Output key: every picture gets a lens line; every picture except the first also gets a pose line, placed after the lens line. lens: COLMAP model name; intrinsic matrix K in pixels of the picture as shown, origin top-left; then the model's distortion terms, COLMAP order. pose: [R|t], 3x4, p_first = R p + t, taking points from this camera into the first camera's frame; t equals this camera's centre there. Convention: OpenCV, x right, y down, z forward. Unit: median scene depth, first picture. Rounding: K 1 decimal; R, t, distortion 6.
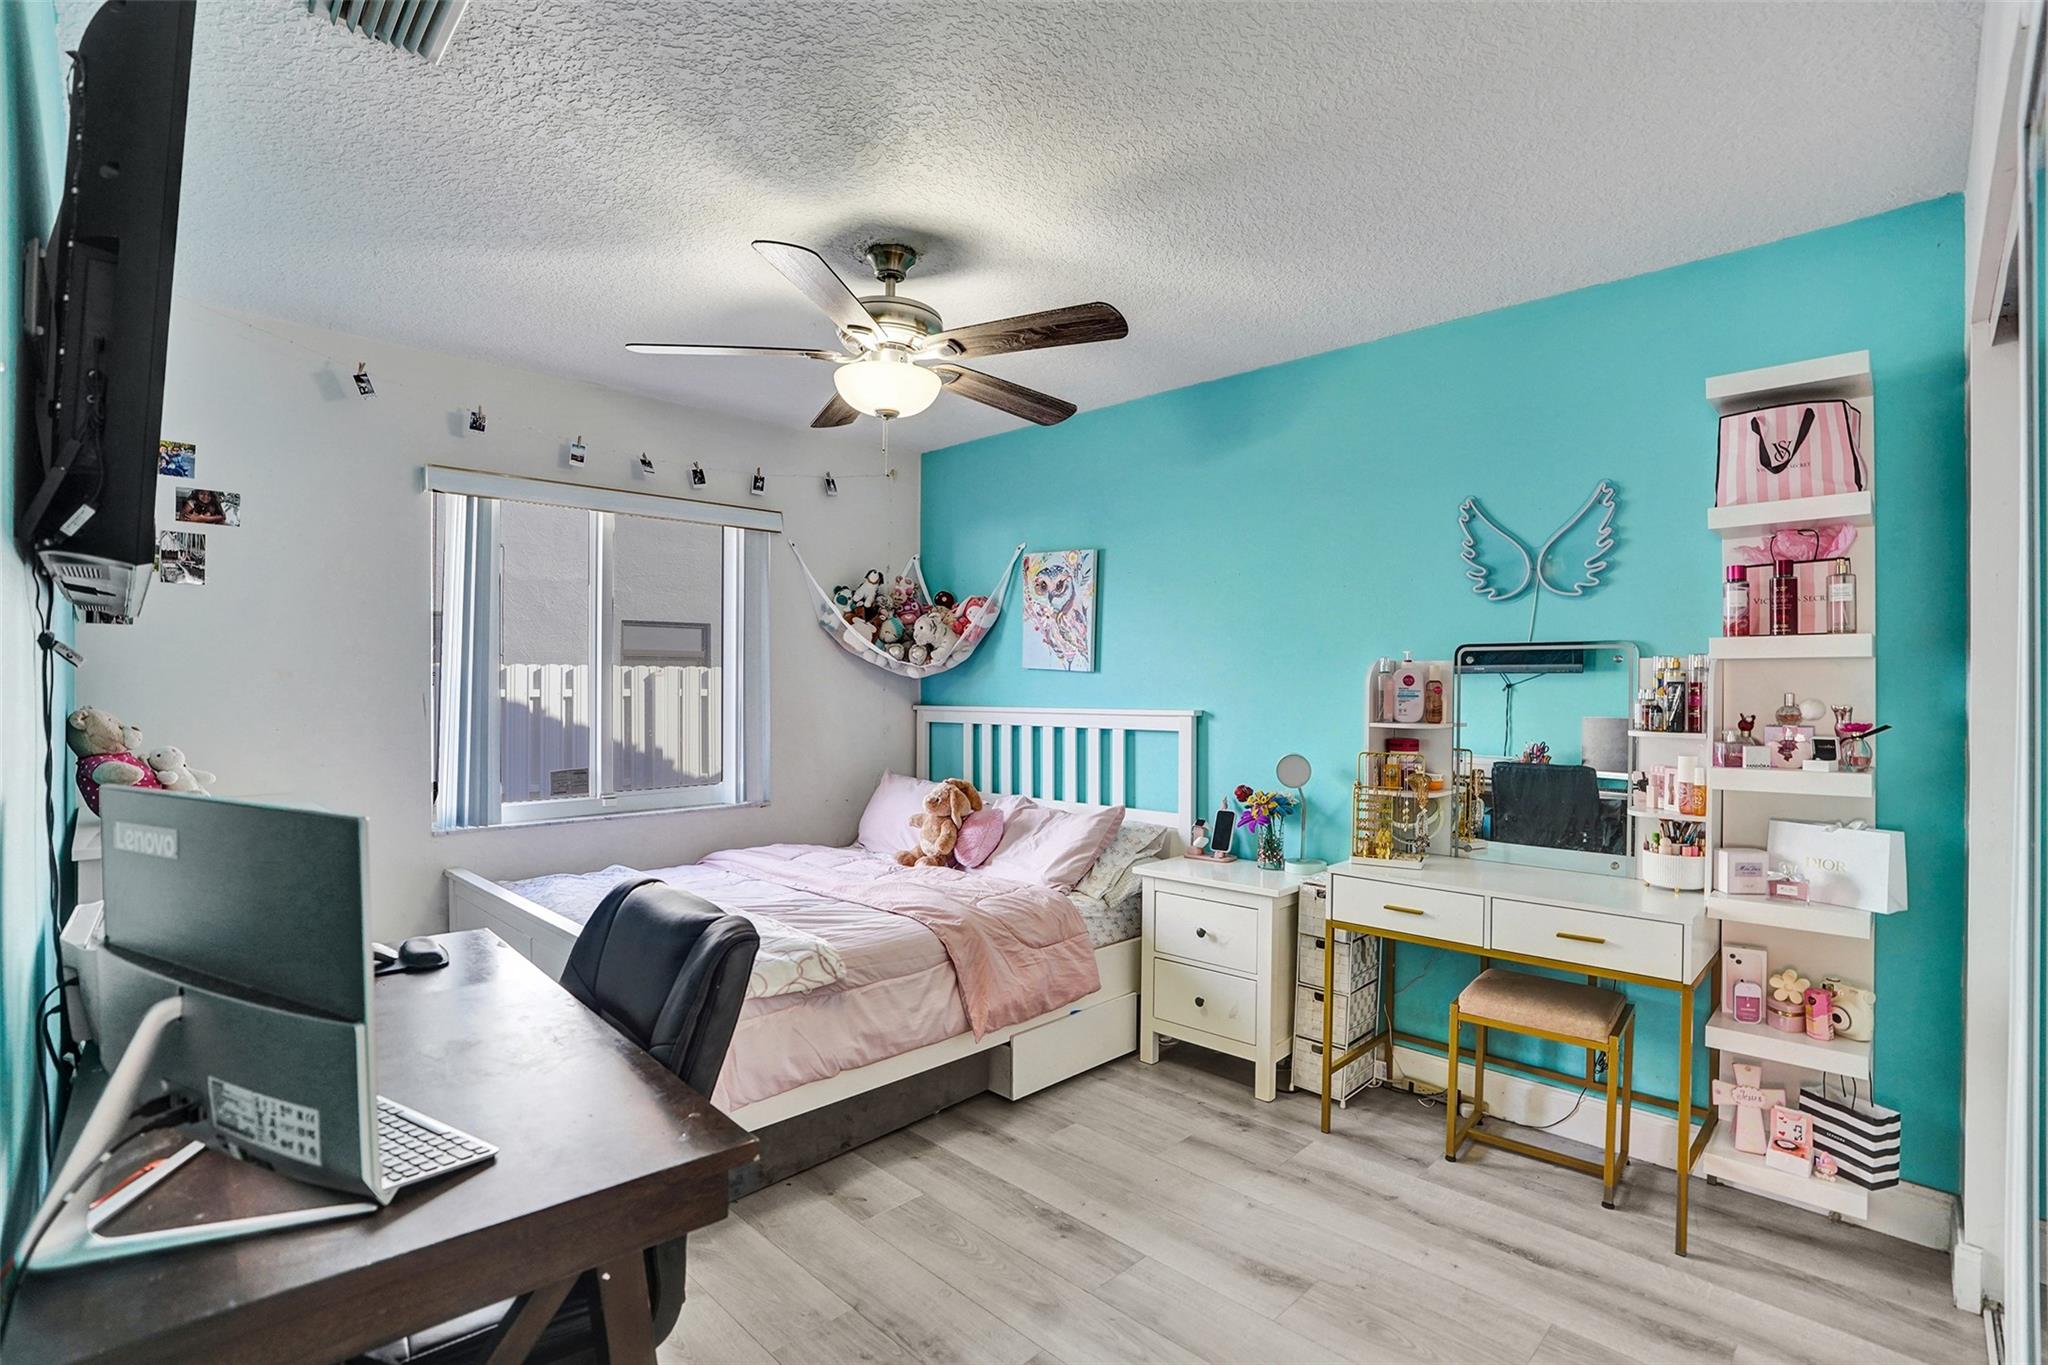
lens RADIAL K [[947.5, 0, 1029.4], [0, 947.5, 689.3], [0, 0, 1]] dist [-0.066619, 0.019298]
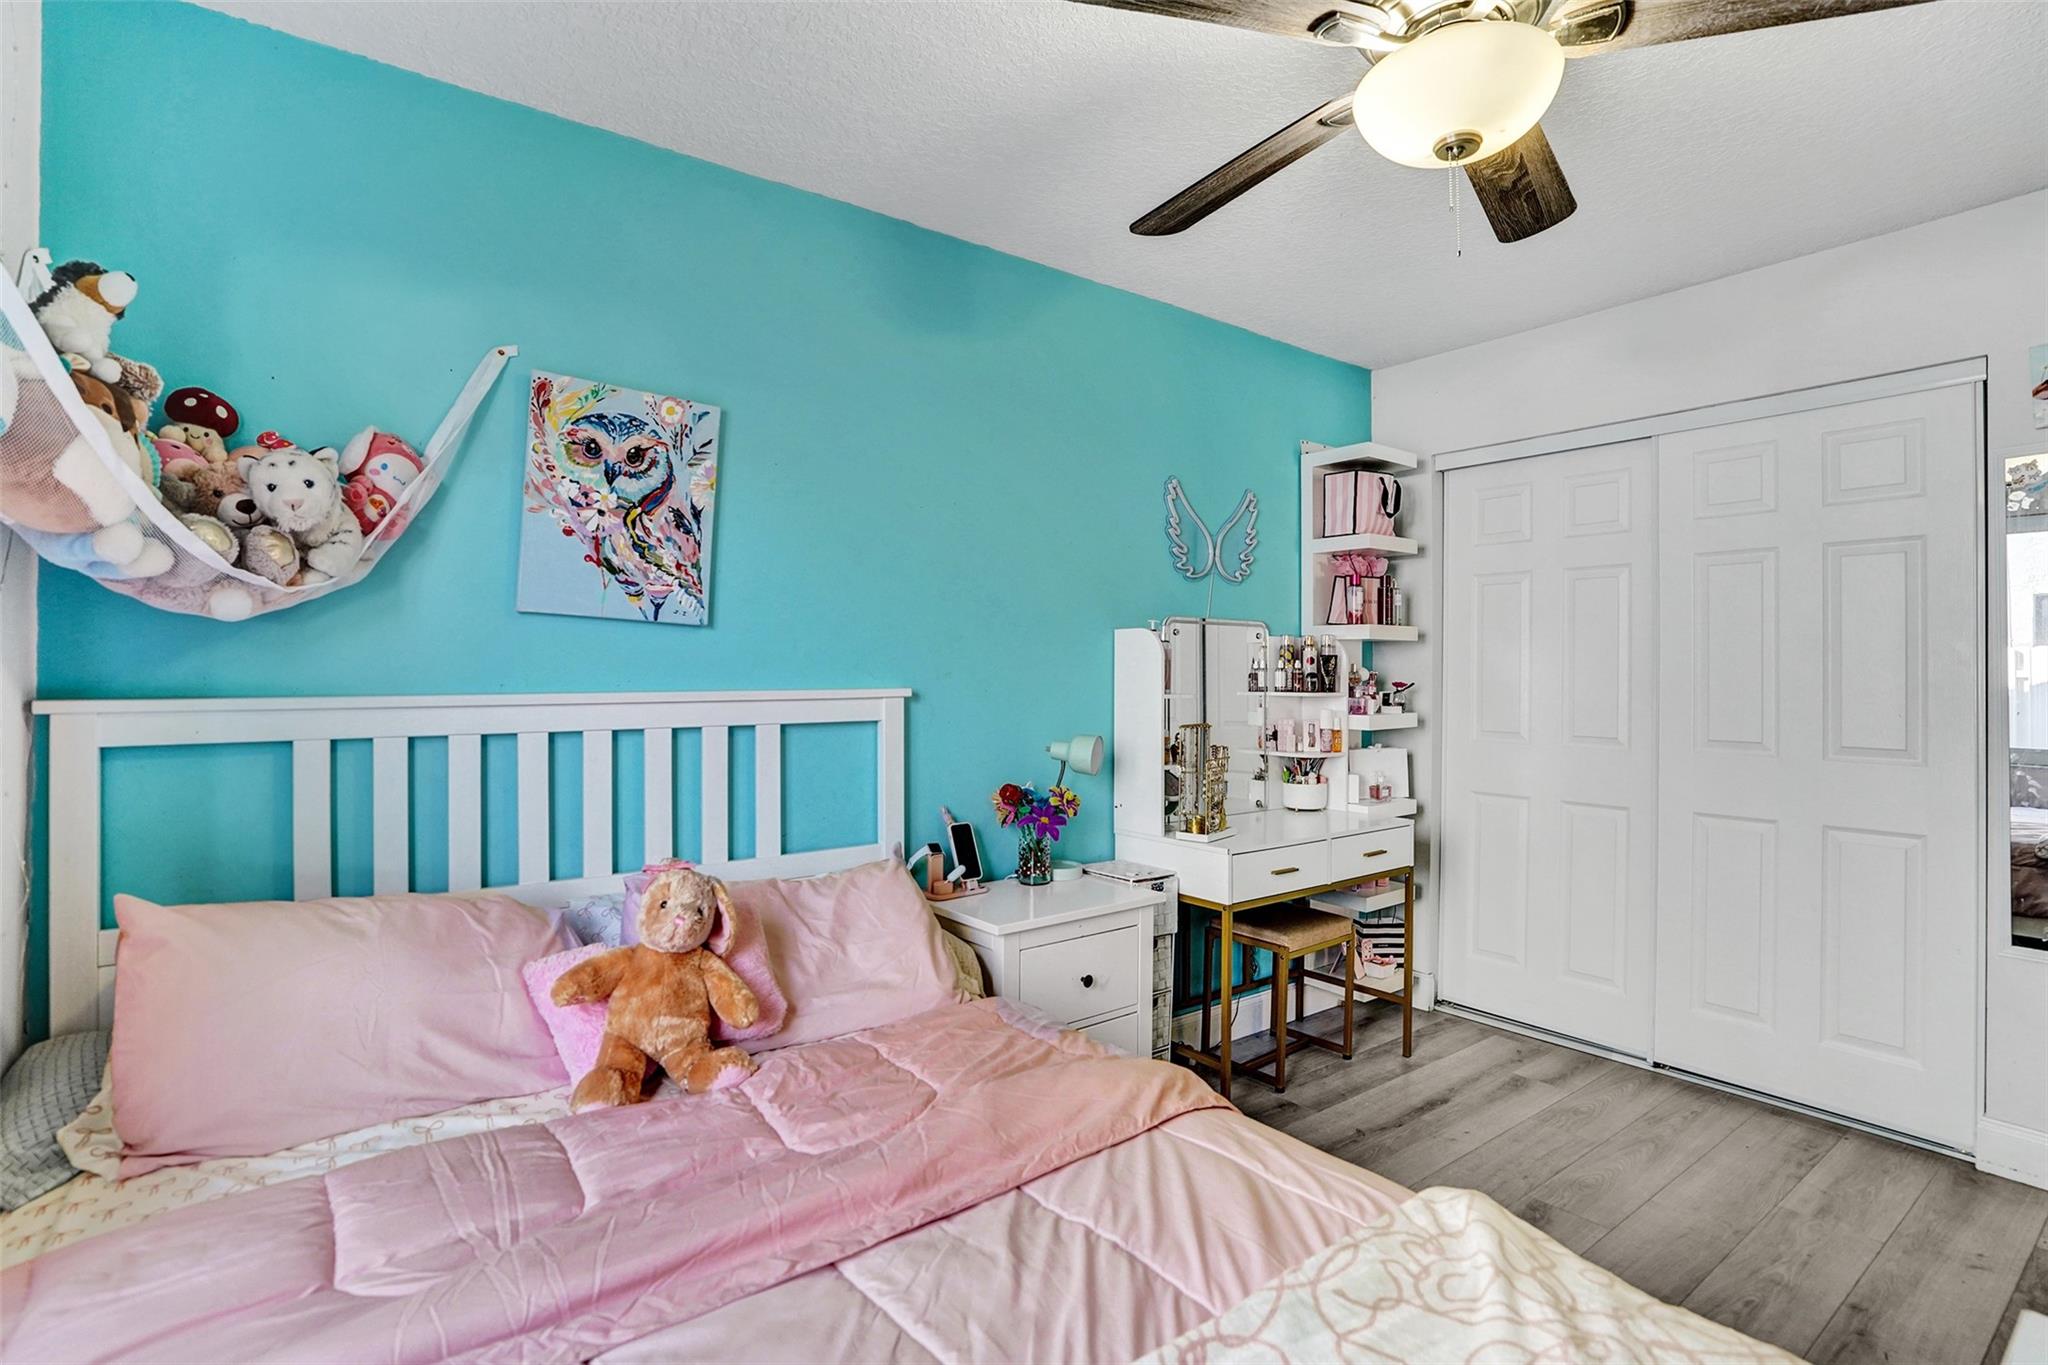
lens RADIAL K [[947.5, 0, 1029.2], [0, 947.5, 672.5], [0, 0, 1]] dist [-0.066619, 0.019298]
pose [[0.175709, -0.004316, 0.984433, -0.432413], [-0.000164, 0.999990, 0.004413, 0.006498], [-0.984442, -0.000937, 0.175706, 0.698448]]
